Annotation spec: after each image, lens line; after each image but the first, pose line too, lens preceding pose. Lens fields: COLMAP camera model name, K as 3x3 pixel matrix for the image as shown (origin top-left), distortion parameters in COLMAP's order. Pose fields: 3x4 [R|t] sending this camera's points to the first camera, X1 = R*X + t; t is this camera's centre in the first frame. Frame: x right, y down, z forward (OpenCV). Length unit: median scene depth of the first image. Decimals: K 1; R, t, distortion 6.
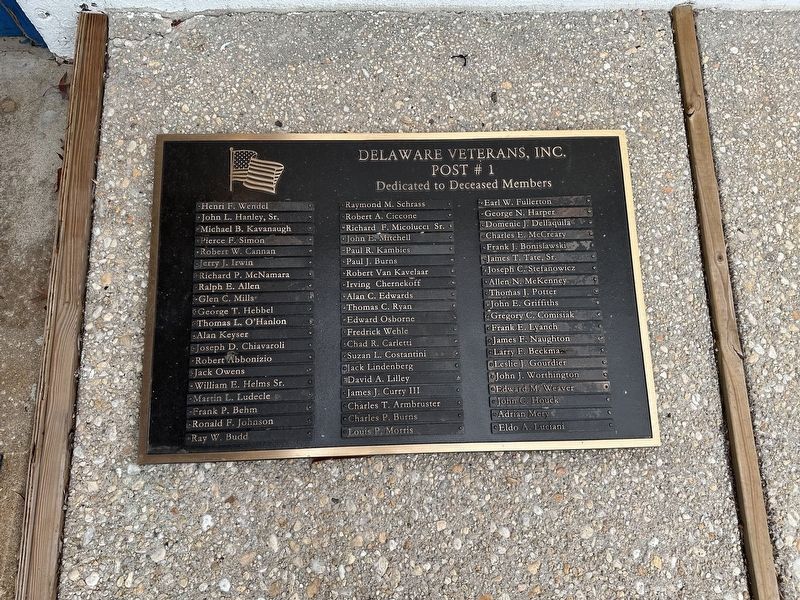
lens RADIAL K [[582.6, 0, 399.7], [0, 582.6, 289.3], [0, 0, 1]] dist [-0.001998, -0.003907]
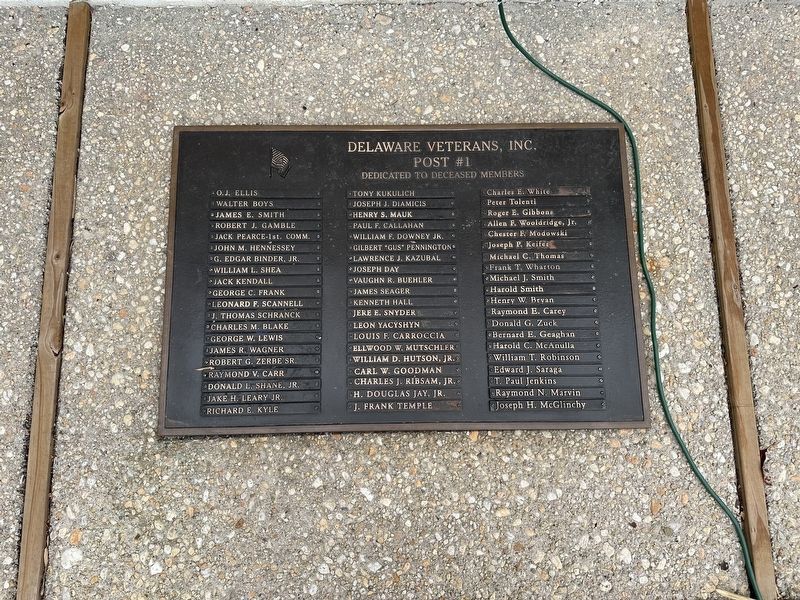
lens RADIAL K [[546.8, 0, 400.0], [0, 546.8, 300.0], [0, 0, 1]] dist [0.000238, -0.003775]
pose [[0.999845, 0.010735, -0.013940, 1.127559], [-0.010074, 0.998860, 0.046652, -0.027825], [0.014425, -0.046504, 0.998814, 0.051391]]
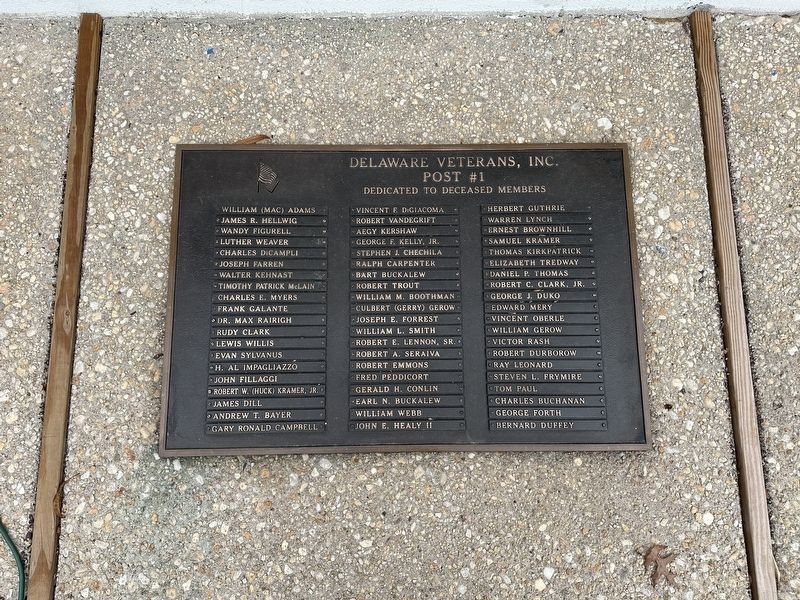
lens RADIAL K [[551.2, 0, 402.9], [0, 551.2, 315.7], [0, 0, 1]] dist [0.001170, -0.000819]
pose [[0.999676, 0.015788, -0.019952, 1.349610], [-0.014881, 0.998884, 0.044825, -0.033628], [0.020637, -0.044513, 0.998796, 0.058568]]
